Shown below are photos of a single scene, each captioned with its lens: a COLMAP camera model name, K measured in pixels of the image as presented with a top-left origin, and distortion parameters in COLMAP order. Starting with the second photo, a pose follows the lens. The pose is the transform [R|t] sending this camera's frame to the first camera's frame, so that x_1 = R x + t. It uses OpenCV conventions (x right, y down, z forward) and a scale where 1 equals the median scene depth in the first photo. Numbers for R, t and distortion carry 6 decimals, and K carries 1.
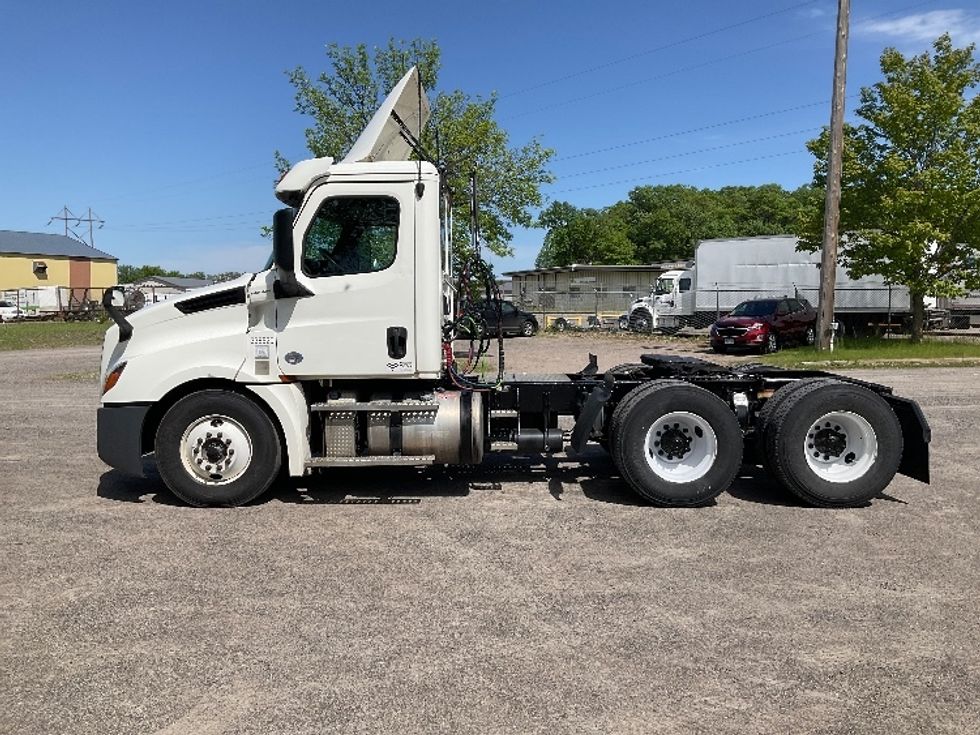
lens RADIAL K [[807.4, 0, 490.0], [0, 807.4, 367.5], [0, 0, 1]] dist [0.030504, -0.090373]
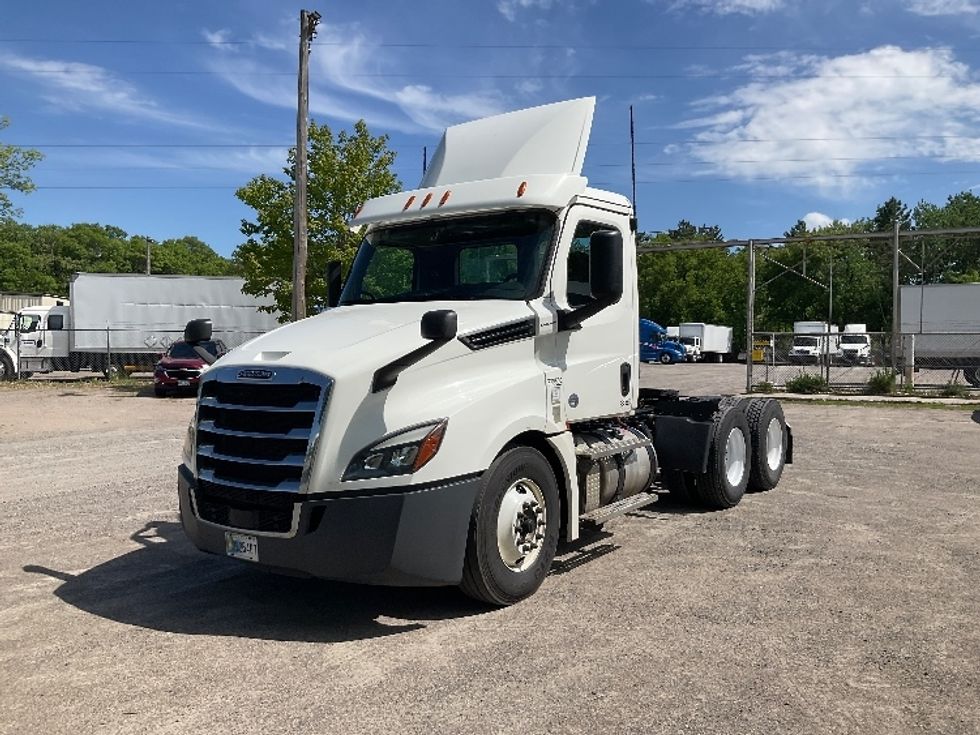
lens RADIAL K [[807.4, 0, 490.0], [0, 807.4, 367.5], [0, 0, 1]] dist [0.030504, -0.090373]
pose [[0.558324, -0.014215, 0.829501, -0.993190], [0.058409, 0.998046, -0.022211, -0.032818], [-0.827564, 0.060851, 0.558063, 0.585774]]
